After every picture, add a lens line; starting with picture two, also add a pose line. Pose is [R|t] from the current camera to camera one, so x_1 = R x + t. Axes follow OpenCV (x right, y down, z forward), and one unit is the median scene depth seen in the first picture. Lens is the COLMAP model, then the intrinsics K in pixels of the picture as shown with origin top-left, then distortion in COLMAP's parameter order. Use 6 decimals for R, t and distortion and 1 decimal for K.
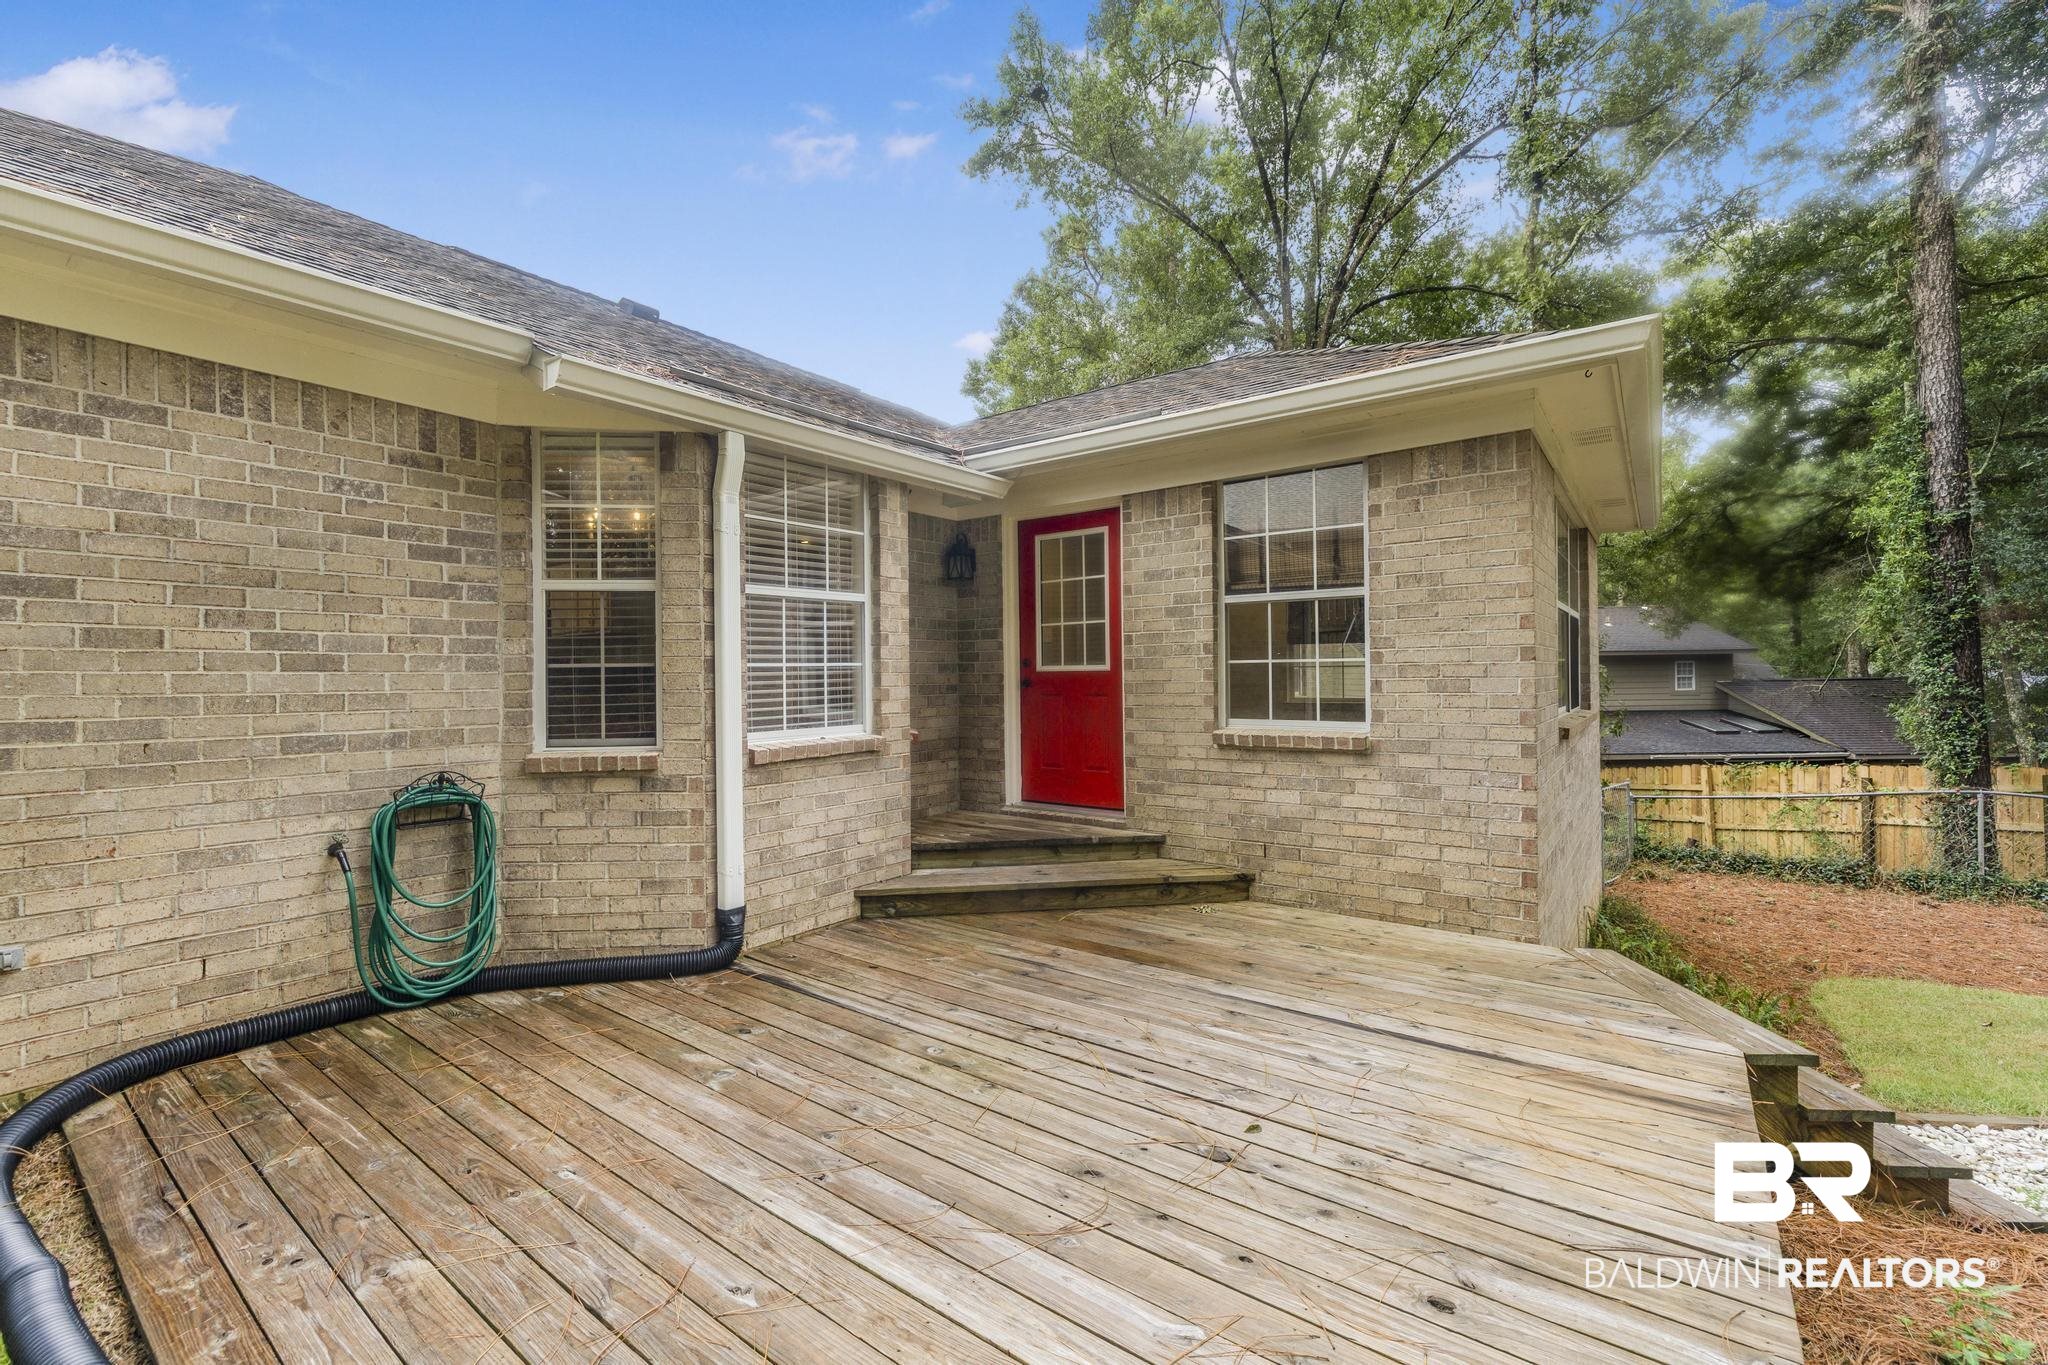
lens RADIAL K [[917.2, 0, 1026.1], [0, 917.2, 668.7], [0, 0, 1]] dist [0.003913, 0.000633]
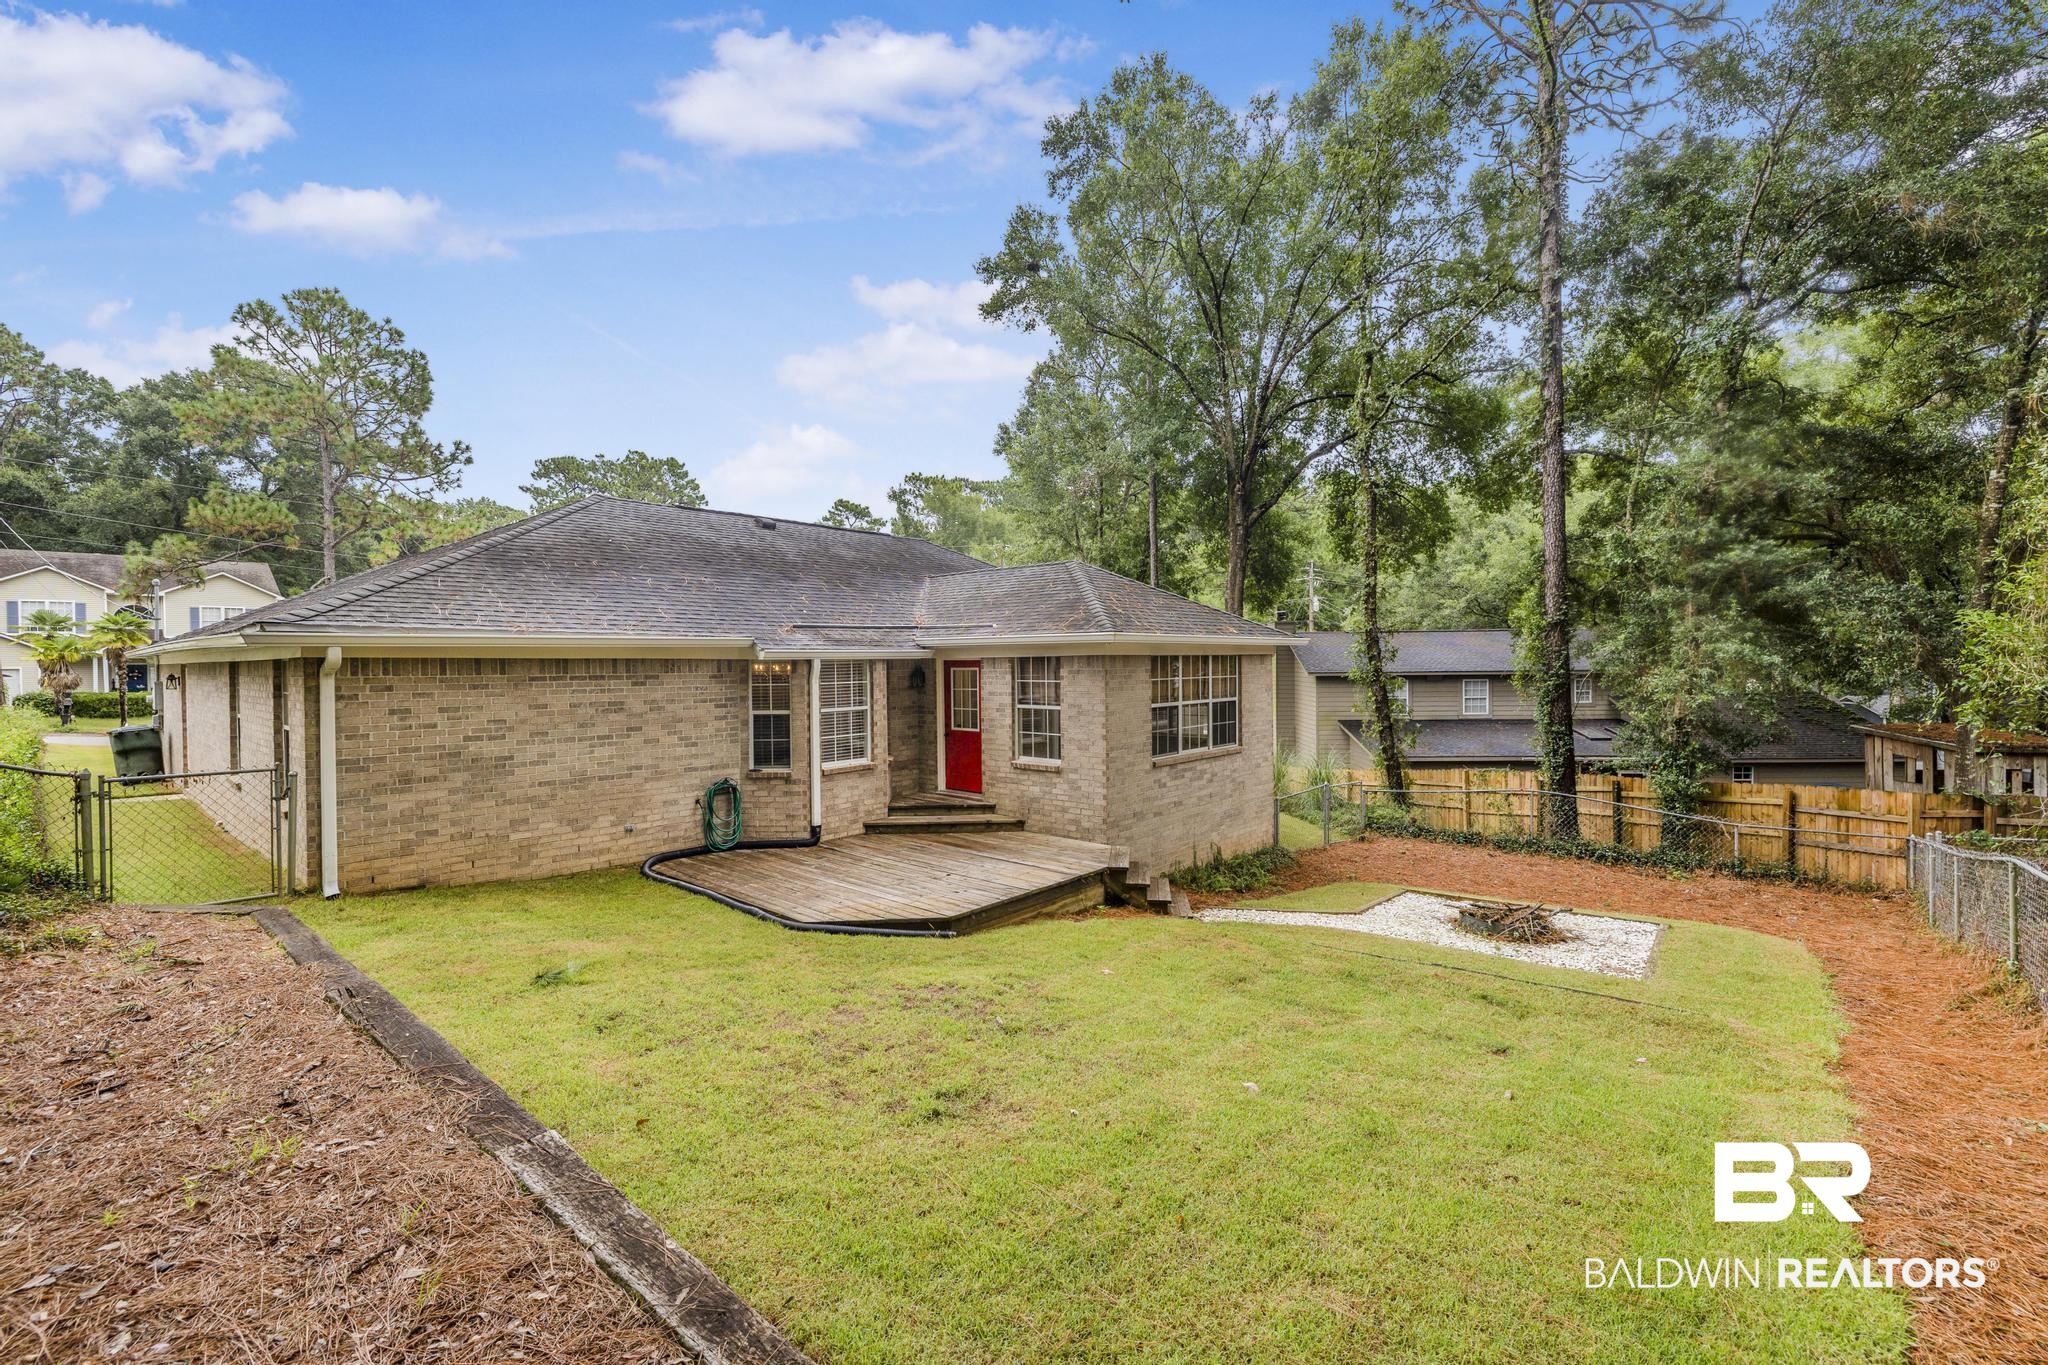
lens RADIAL K [[917.2, 0, 1026.0], [0, 917.2, 673.8], [0, 0, 1]] dist [0.003913, 0.000633]
pose [[0.997022, 0.005351, -0.076932, 0.490298], [-0.003395, 0.999668, 0.025541, -0.256670], [0.077043, -0.025204, 0.996709, -1.601554]]
